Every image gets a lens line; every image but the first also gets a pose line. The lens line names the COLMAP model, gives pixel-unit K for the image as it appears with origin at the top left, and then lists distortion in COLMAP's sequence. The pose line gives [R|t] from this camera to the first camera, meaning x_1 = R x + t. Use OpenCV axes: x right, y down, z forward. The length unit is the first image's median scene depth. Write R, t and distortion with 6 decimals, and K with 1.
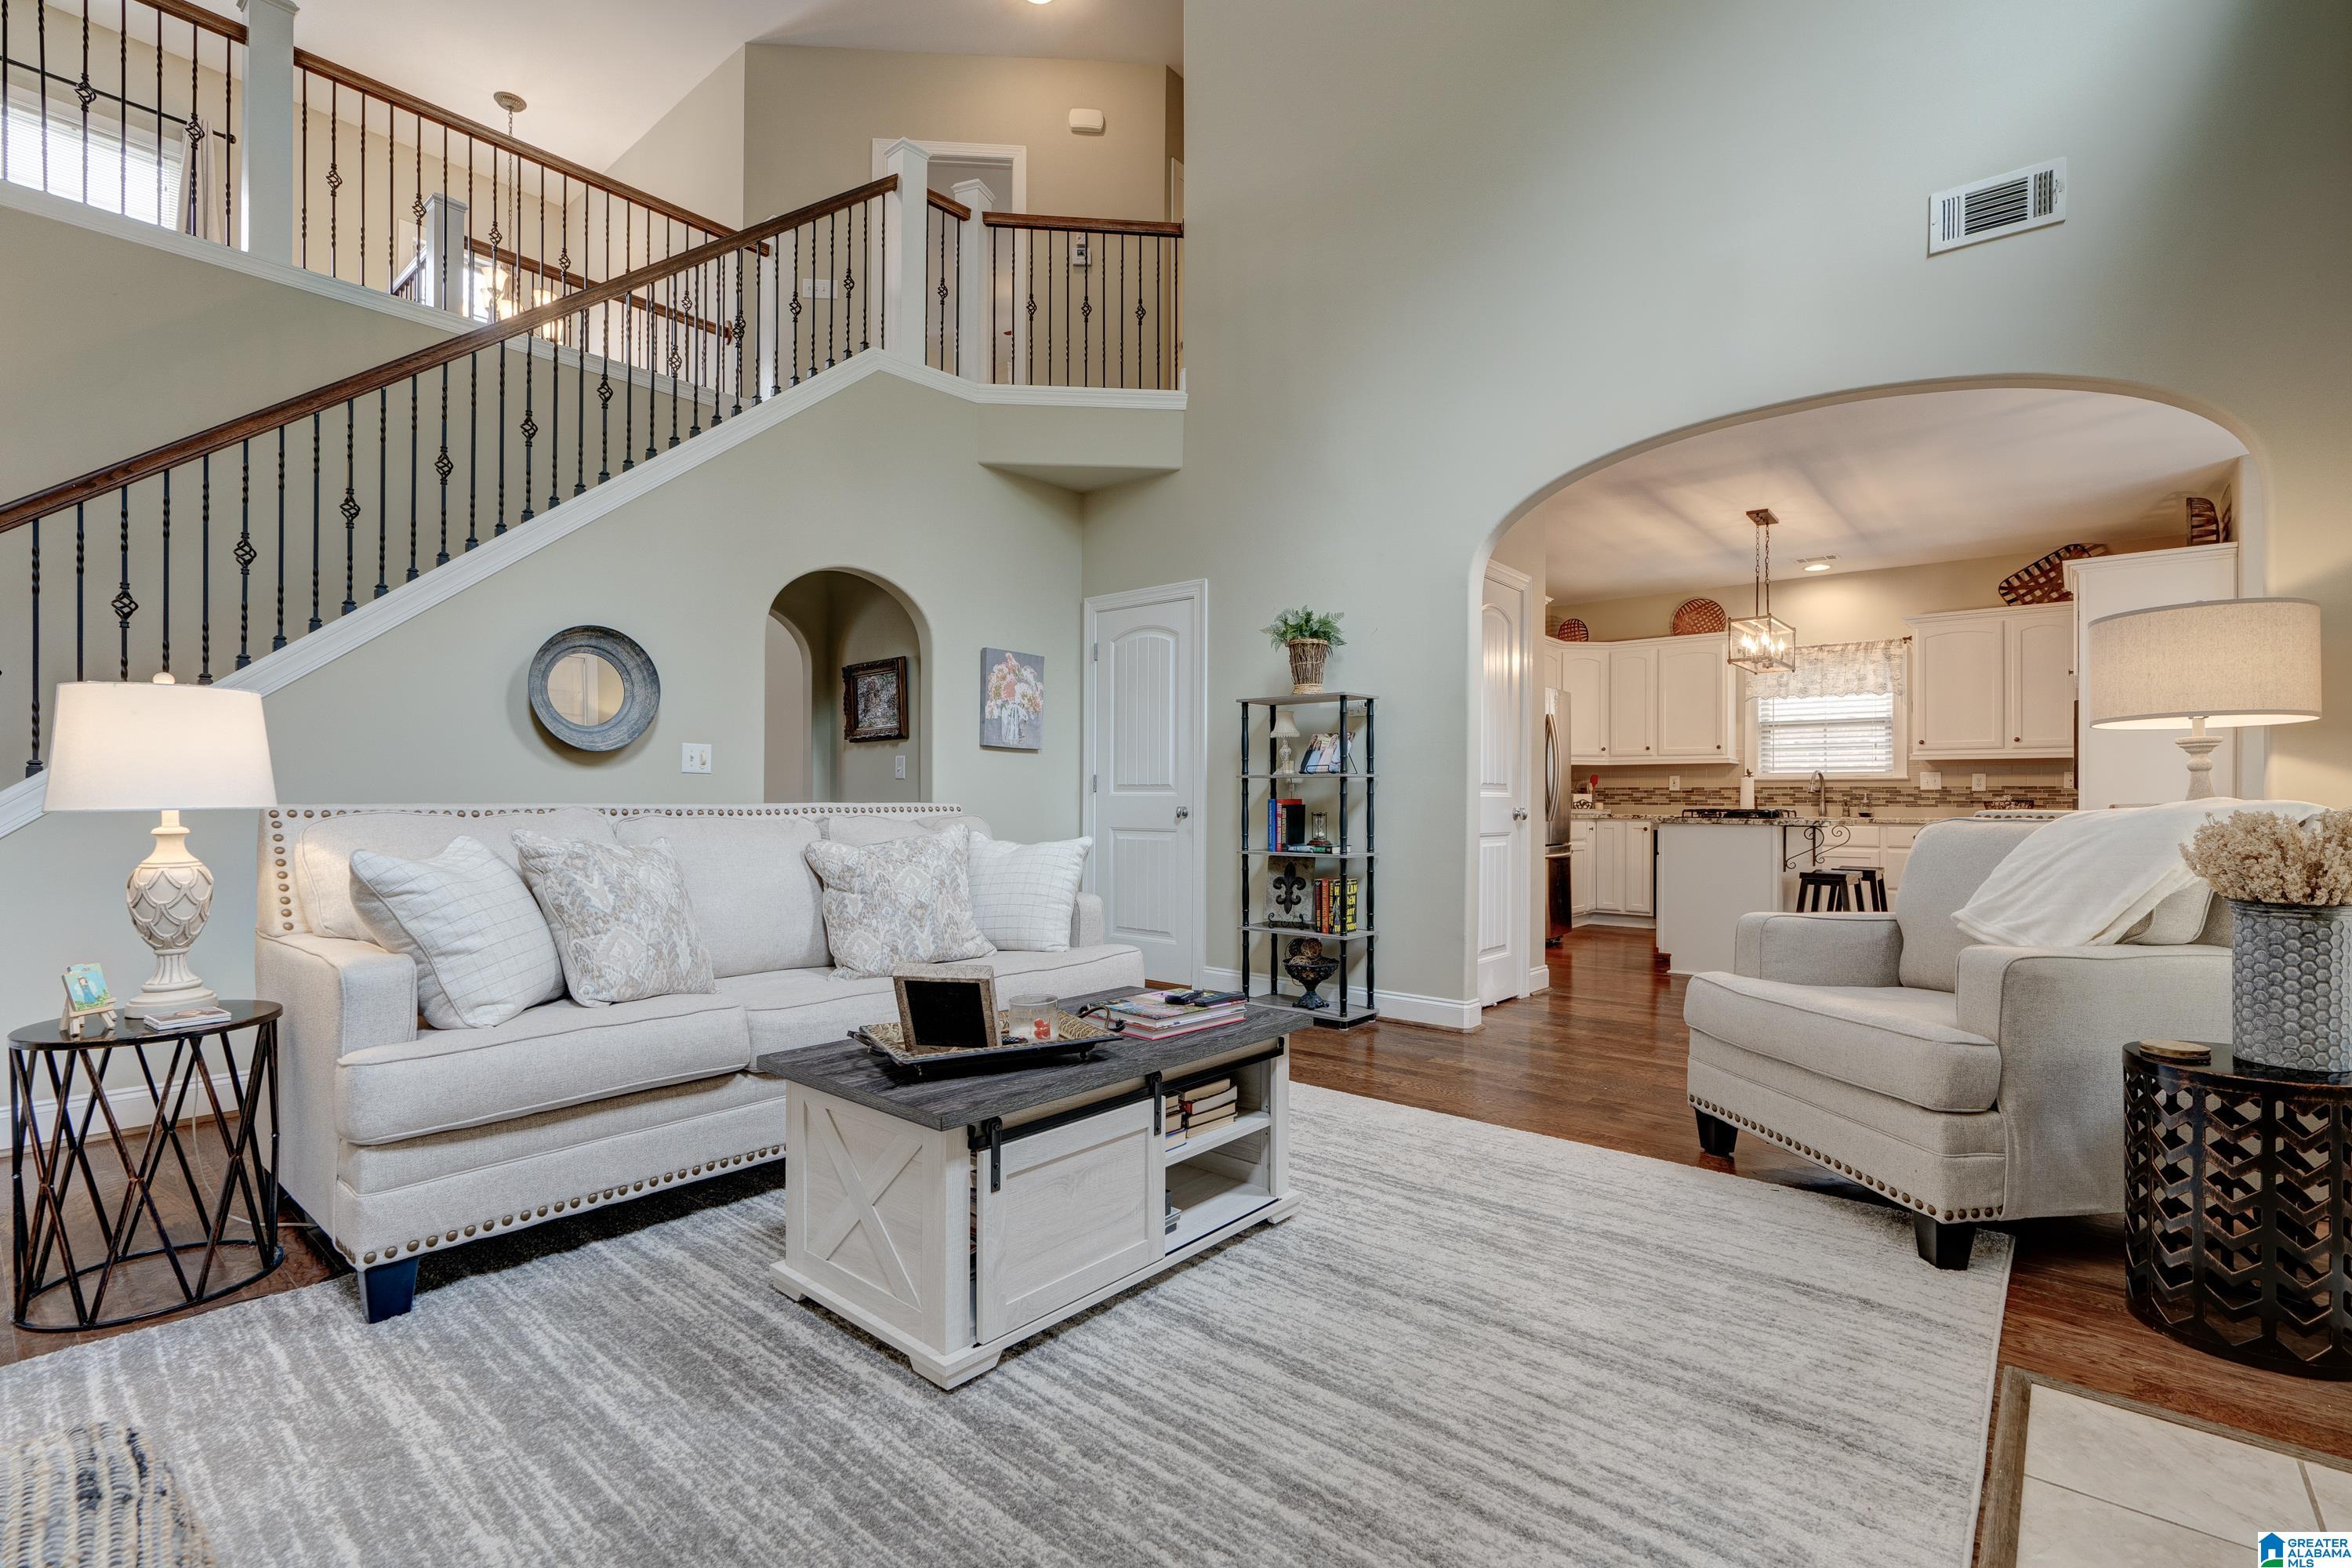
lens RADIAL K [[1075.9, 0, 1176.6], [0, 1075.9, 792.5], [0, 0, 1]] dist [-0.011427, 0.004247]
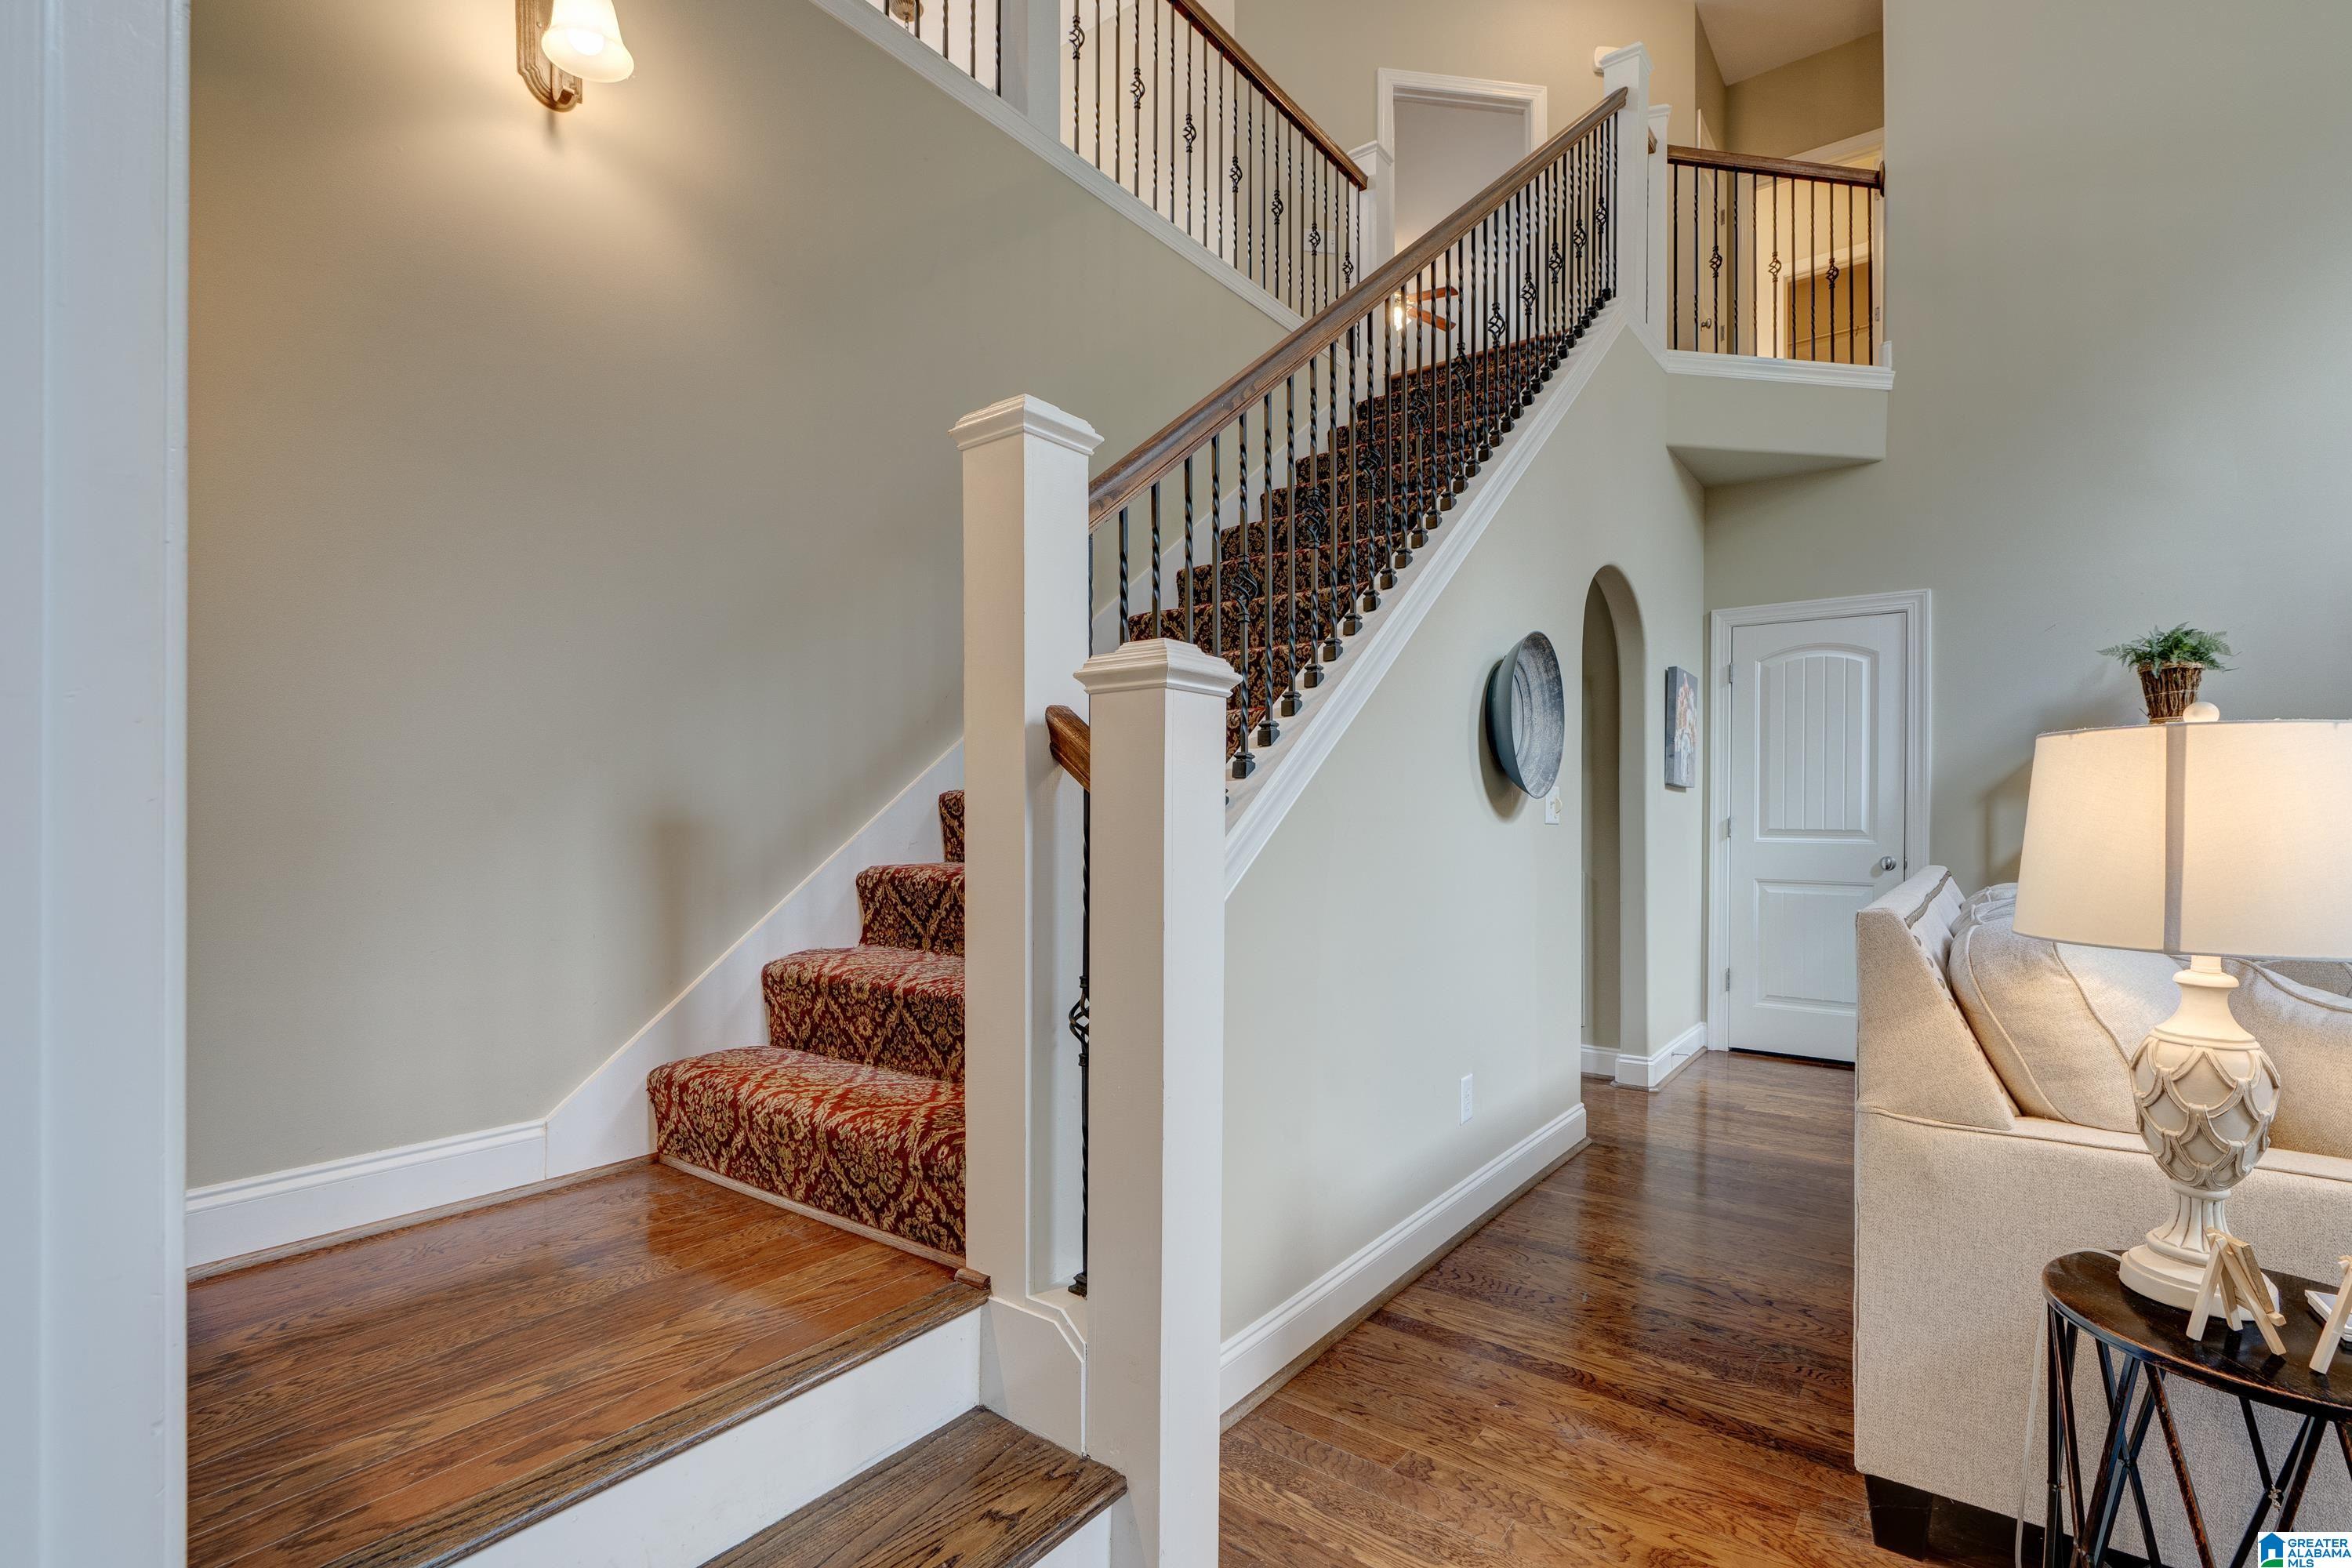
lens RADIAL K [[1075.9, 0, 1167.9], [0, 1075.9, 821.7], [0, 0, 1]] dist [-0.011427, 0.004247]
pose [[0.997852, -0.001575, 0.065489, -0.620462], [0.000996, 0.999960, 0.008879, -0.022551], [-0.065500, -0.008795, 0.997814, 0.189740]]
